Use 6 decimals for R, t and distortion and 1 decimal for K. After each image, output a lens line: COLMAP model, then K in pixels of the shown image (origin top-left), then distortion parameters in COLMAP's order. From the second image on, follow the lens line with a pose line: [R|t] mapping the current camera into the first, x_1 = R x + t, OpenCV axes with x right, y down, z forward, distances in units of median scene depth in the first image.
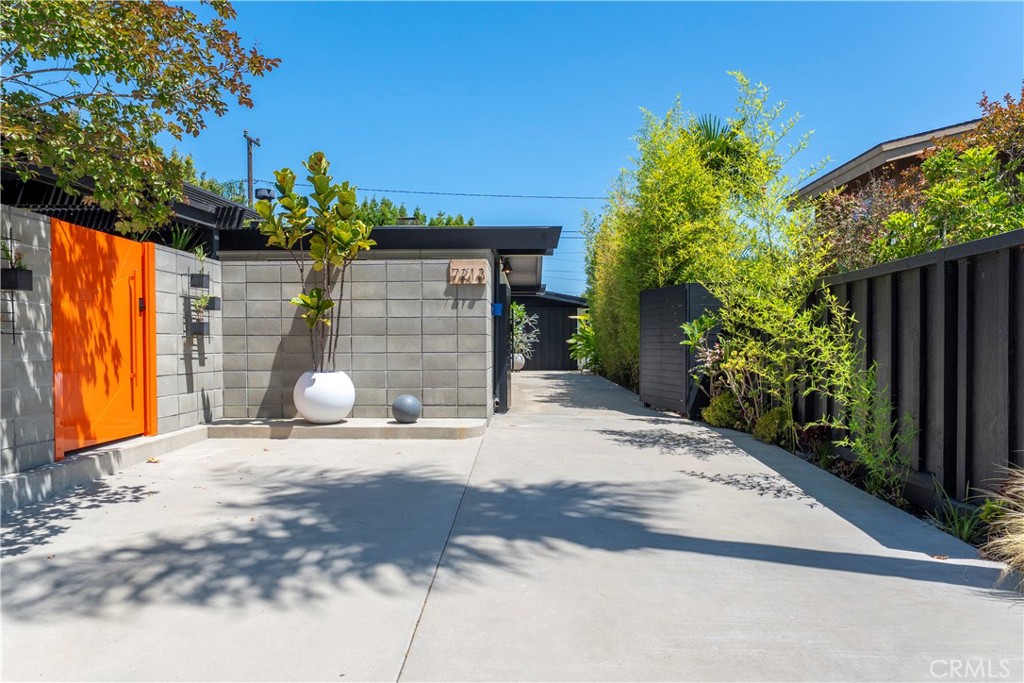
lens RADIAL K [[688.7, 0, 506.6], [0, 688.7, 364.9], [0, 0, 1]] dist [-0.002717, -0.000362]
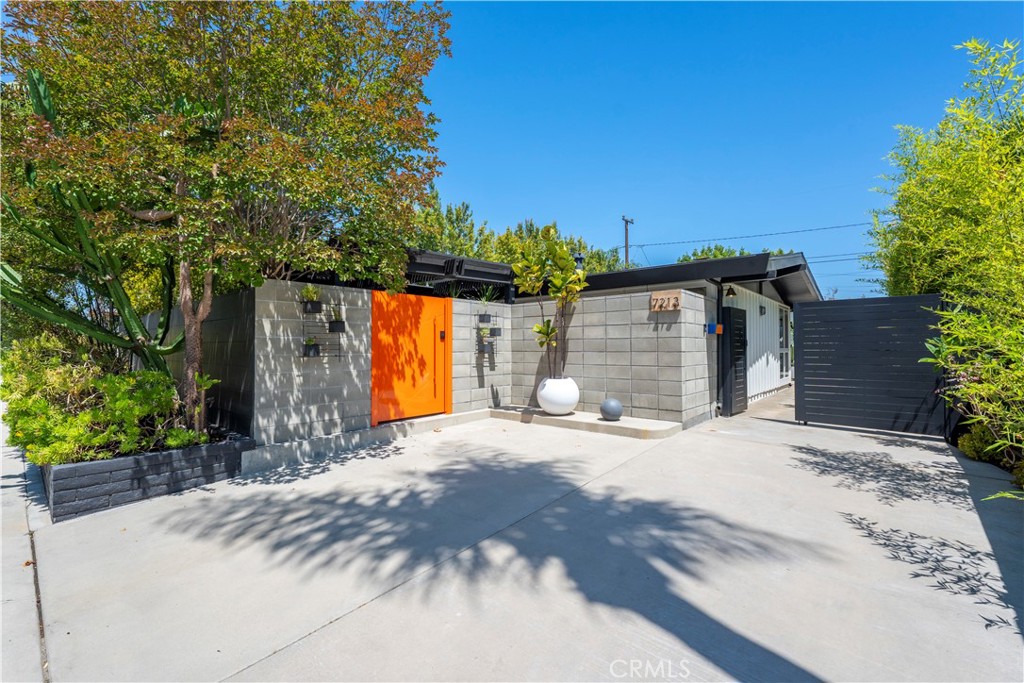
lens RADIAL K [[437.9, 0, 513.5], [0, 437.9, 341.4], [0, 0, 1]] dist [-0.009271, 0.007825]
pose [[0.776468, -0.008506, -0.630099, 0.236639], [-0.018322, 0.999181, -0.036066, -0.031573], [0.629890, 0.039549, 0.775677, 0.242694]]
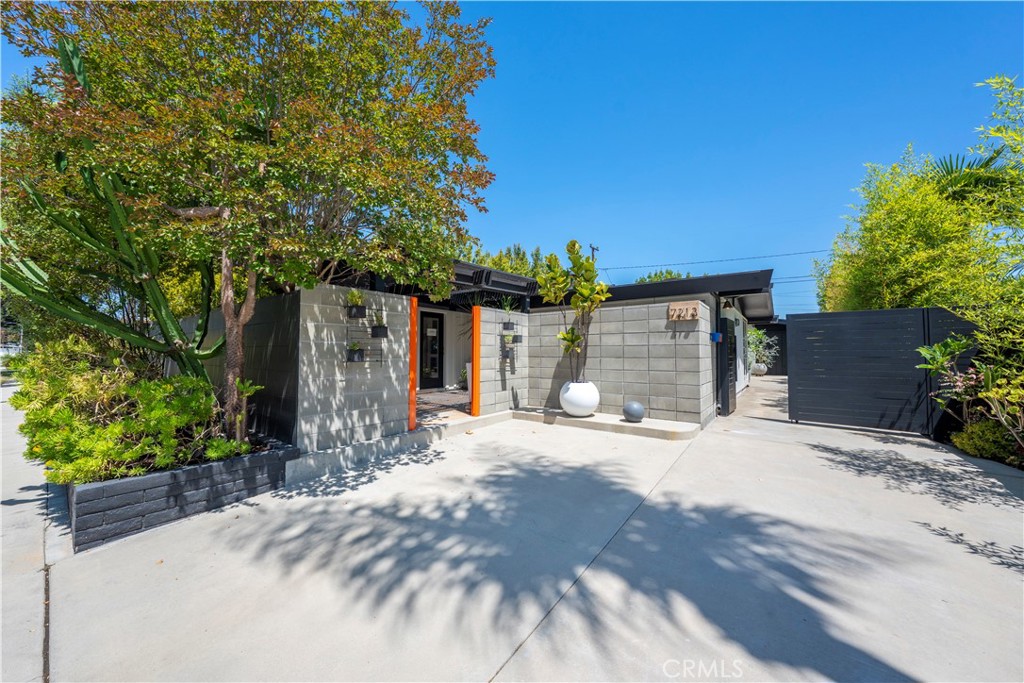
lens RADIAL K [[362.7, 0, 512.0], [0, 362.7, 341.5], [0, 0, 1]] dist [-0.025827, 0.007599]
pose [[0.815542, -0.014185, -0.578524, 0.080619], [-0.021719, 0.998245, -0.055093, -0.032315], [0.578290, 0.057496, 0.813803, 0.259343]]
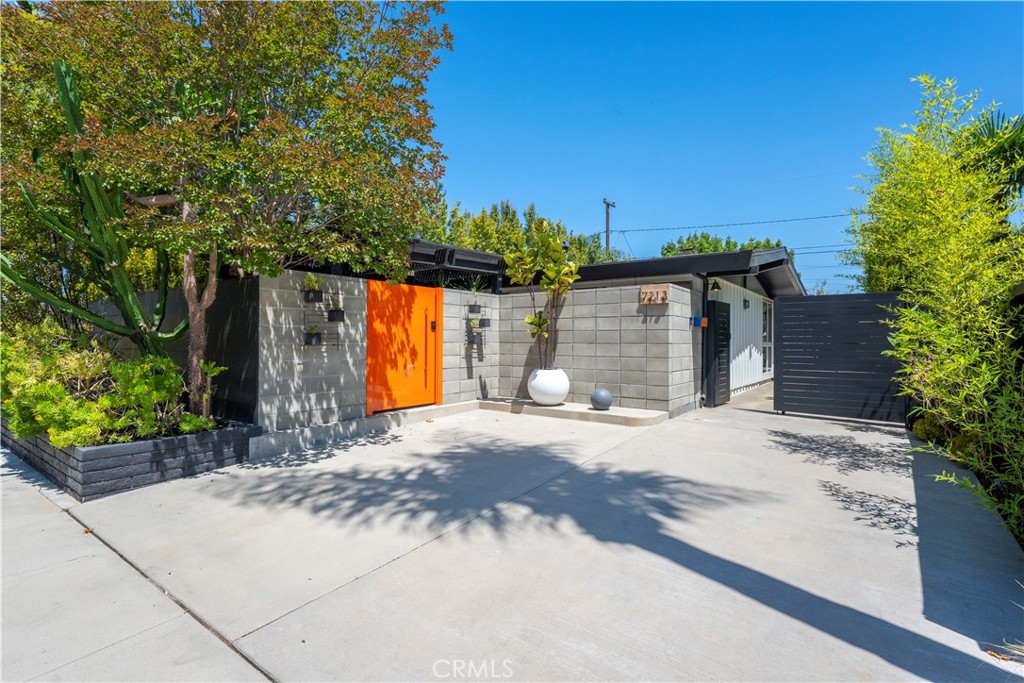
lens RADIAL K [[494.9, 0, 514.1], [0, 494.9, 342.7], [0, 0, 1]] dist [0.012271, 0.000428]
pose [[0.821827, 0.008562, -0.569673, 0.267095], [-0.024186, 0.999510, -0.019870, -0.022711], [0.569224, 0.030108, 0.821631, 0.112198]]
